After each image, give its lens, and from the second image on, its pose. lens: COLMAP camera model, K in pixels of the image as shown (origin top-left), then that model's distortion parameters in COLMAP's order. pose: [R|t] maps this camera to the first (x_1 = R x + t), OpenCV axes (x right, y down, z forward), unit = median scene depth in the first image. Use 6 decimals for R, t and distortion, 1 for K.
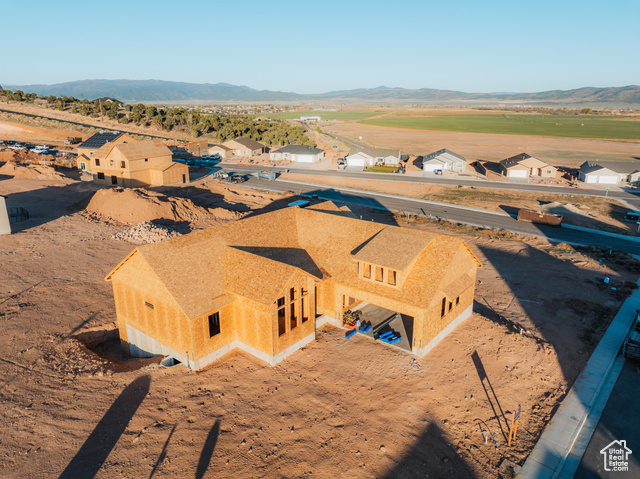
lens RADIAL K [[452.5, 0, 319.4], [0, 452.5, 238.2], [0, 0, 1]] dist [-0.041380, 0.007582]
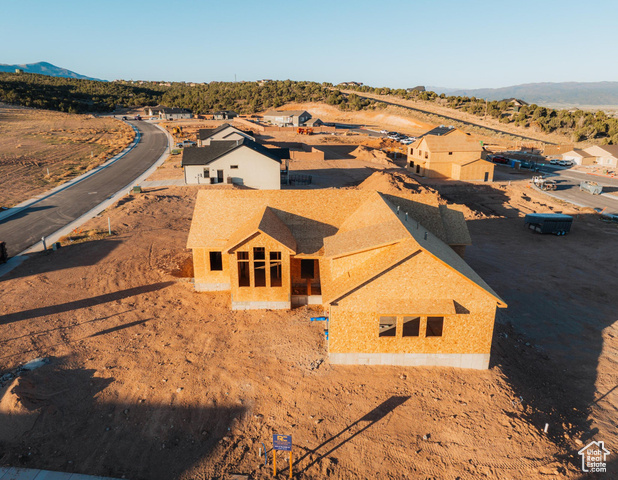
lens RADIAL K [[451.9, 0, 298.0], [0, 451.9, 240.3], [0, 0, 1]] dist [-0.034068, 0.000954]
pose [[0.607399, 0.225894, -0.761603, 0.749619], [-0.227922, 0.967966, 0.105328, -0.038742], [0.760998, 0.109610, 0.639427, 0.348946]]
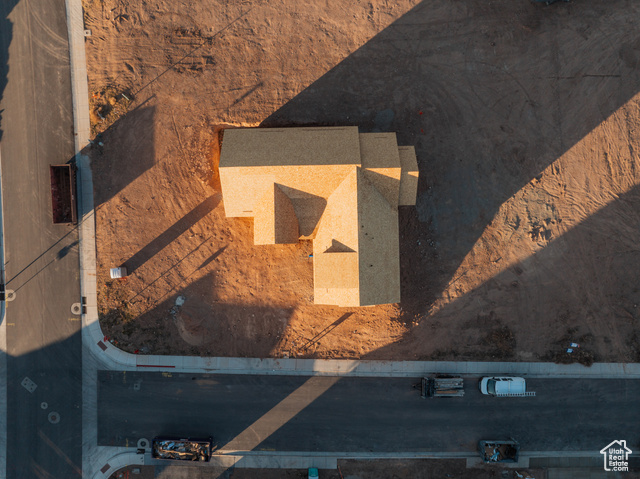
lens RADIAL K [[452.5, 0, 318.2], [0, 452.5, 241.8], [0, 0, 1]] dist [-0.041380, 0.007582]
pose [[0.637317, 0.770314, -0.021043, 0.078646], [-0.214903, 0.203891, 0.955115, -1.483071], [0.740029, -0.604189, 0.295486, 0.550387]]
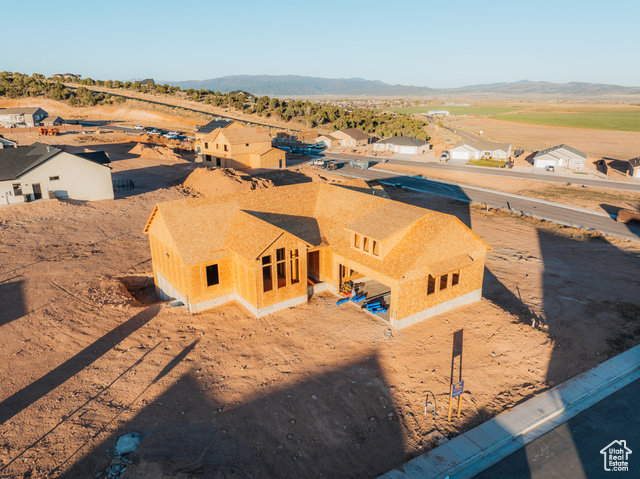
lens RADIAL K [[452.5, 0, 319.7], [0, 452.5, 238.0], [0, 0, 1]] dist [-0.041380, 0.007582]
pose [[0.961783, 0.077676, -0.262566, 0.289941], [-0.074892, 0.996979, 0.020609, 0.050101], [0.263373, -0.000157, 0.964694, -0.021356]]
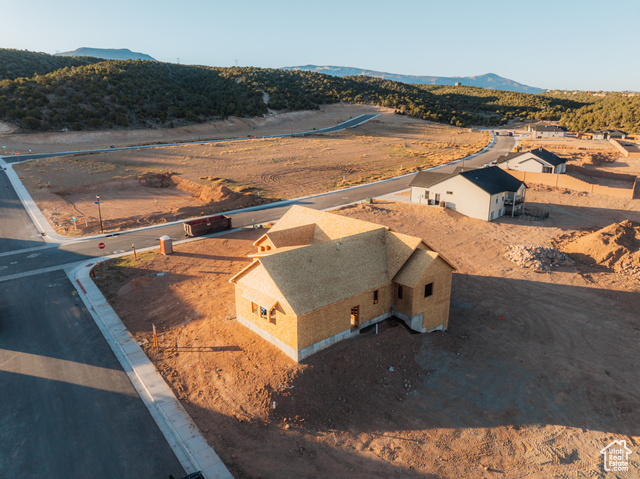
lens RADIAL K [[452.5, 0, 319.2], [0, 452.5, 241.3], [0, 0, 1]] dist [-0.041380, 0.007582]
pose [[-0.182791, 0.264751, -0.946834, 1.353968], [-0.285018, 0.907432, 0.308758, -0.433009], [0.940931, 0.326303, -0.090412, 1.211299]]
